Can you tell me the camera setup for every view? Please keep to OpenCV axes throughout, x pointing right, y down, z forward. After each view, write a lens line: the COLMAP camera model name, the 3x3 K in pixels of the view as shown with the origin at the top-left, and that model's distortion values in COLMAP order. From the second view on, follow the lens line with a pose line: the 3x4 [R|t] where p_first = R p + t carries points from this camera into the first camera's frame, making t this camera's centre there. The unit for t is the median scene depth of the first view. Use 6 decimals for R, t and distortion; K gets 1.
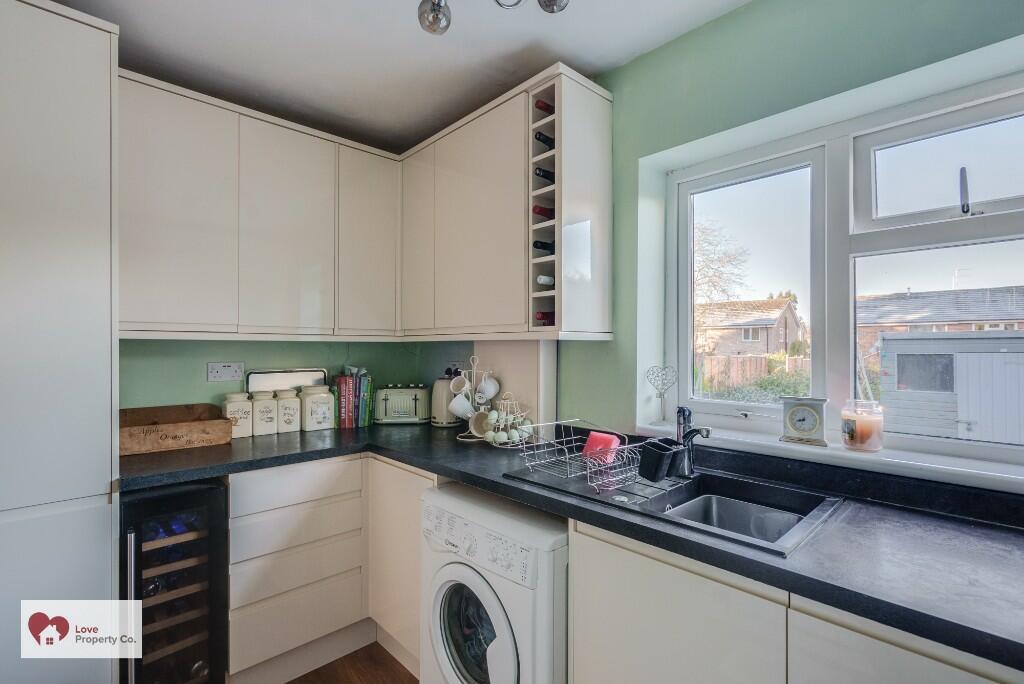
lens RADIAL K [[464.7, 0, 515.9], [0, 464.7, 348.4], [0, 0, 1]] dist [0.012343, -0.000522]
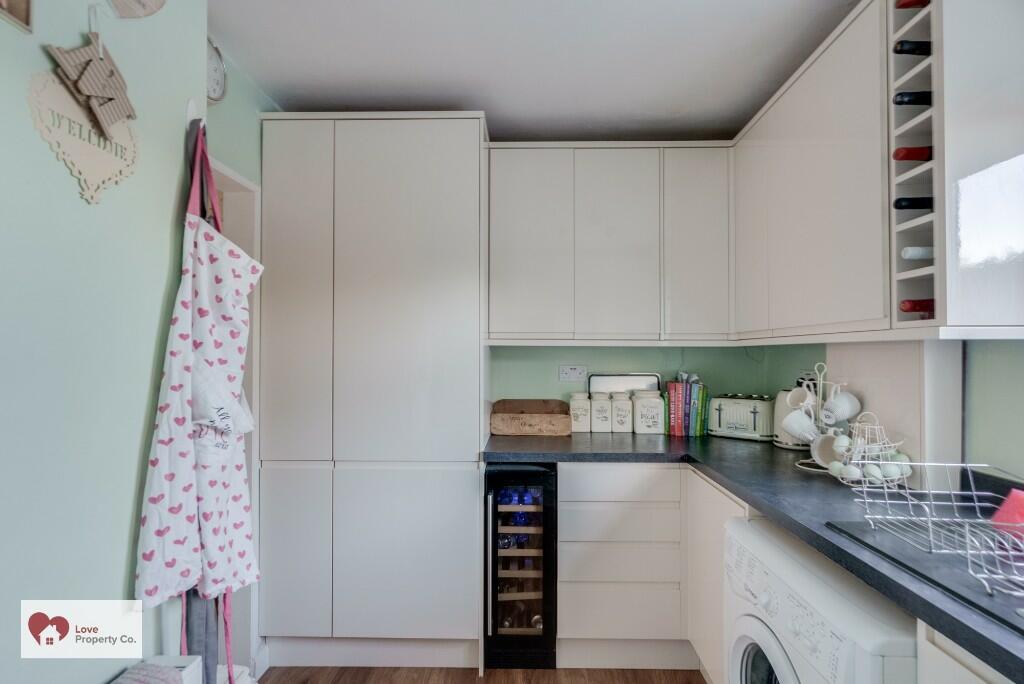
lens RADIAL K [[464.7, 0, 519.9], [0, 464.7, 349.0], [0, 0, 1]] dist [0.012343, -0.000522]
pose [[0.723946, -0.007398, -0.689817, 0.110795], [-0.000078, 0.999942, -0.010805, 0.001450], [0.689856, 0.007876, 0.723903, 0.097441]]
